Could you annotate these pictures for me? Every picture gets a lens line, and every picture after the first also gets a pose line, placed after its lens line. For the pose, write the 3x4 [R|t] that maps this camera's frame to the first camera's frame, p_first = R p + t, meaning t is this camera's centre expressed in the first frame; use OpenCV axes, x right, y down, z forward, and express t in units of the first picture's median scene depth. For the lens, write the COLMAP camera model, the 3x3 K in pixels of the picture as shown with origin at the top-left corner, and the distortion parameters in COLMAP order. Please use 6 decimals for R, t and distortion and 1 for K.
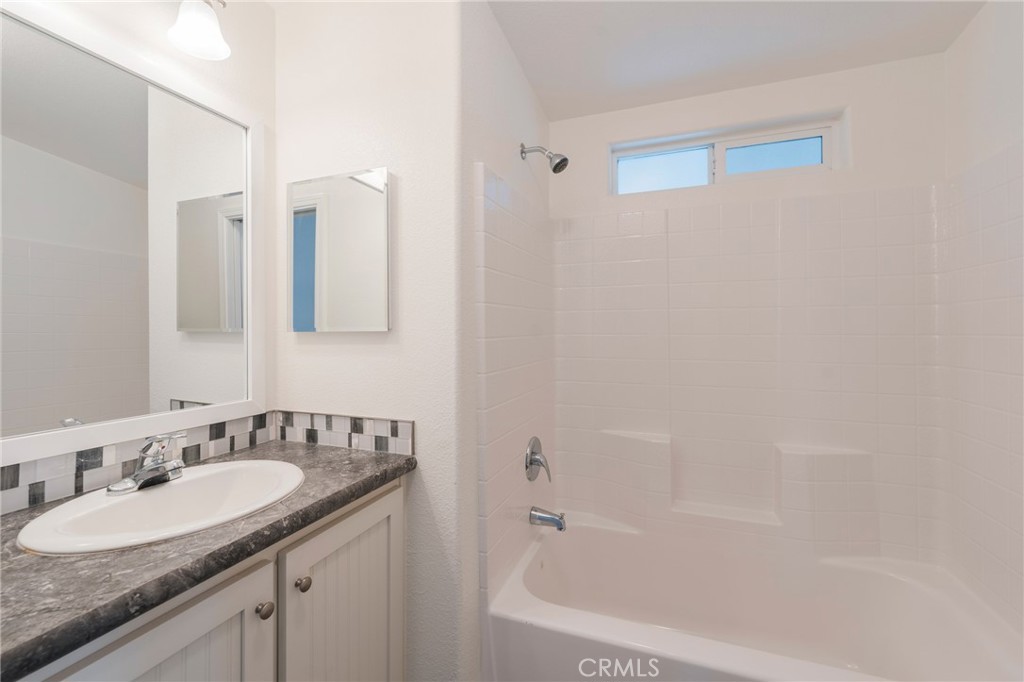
lens RADIAL K [[413.4, 0, 512.0], [0, 413.4, 341.0], [0, 0, 1]] dist [-0.000561, 0.000132]
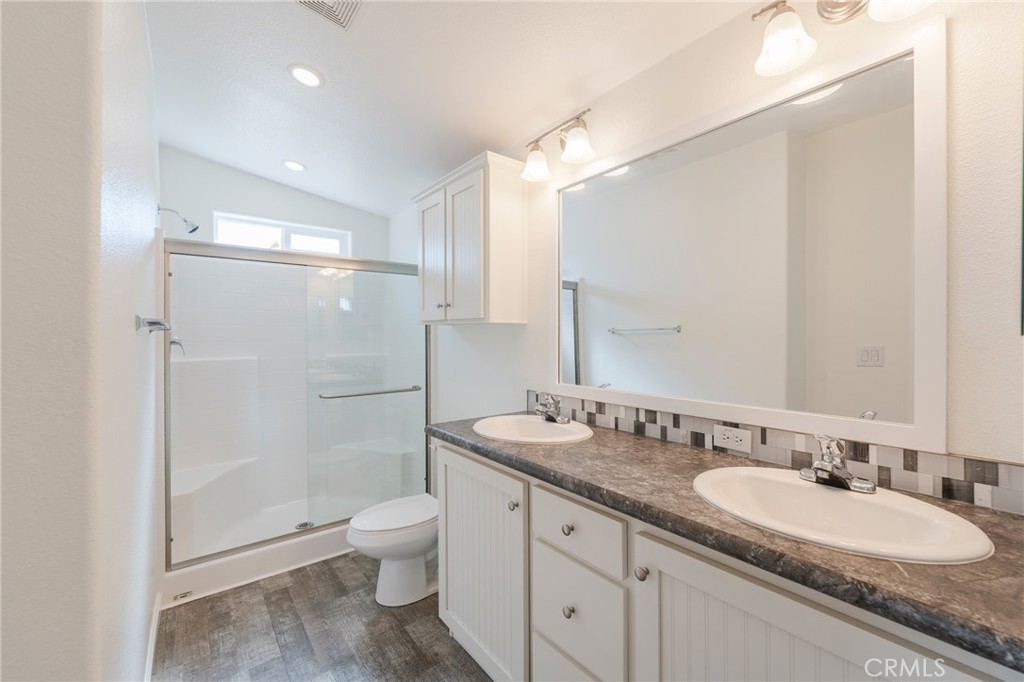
lens RADIAL K [[413.4, 0, 512.0], [0, 413.4, 341.0], [0, 0, 1]] dist [-0.000561, 0.000132]
pose [[-0.504223, 0.016925, -0.863408, 0.466183], [-0.003541, 0.999759, 0.021665, -0.034089], [0.863566, 0.013981, -0.504041, 0.961330]]
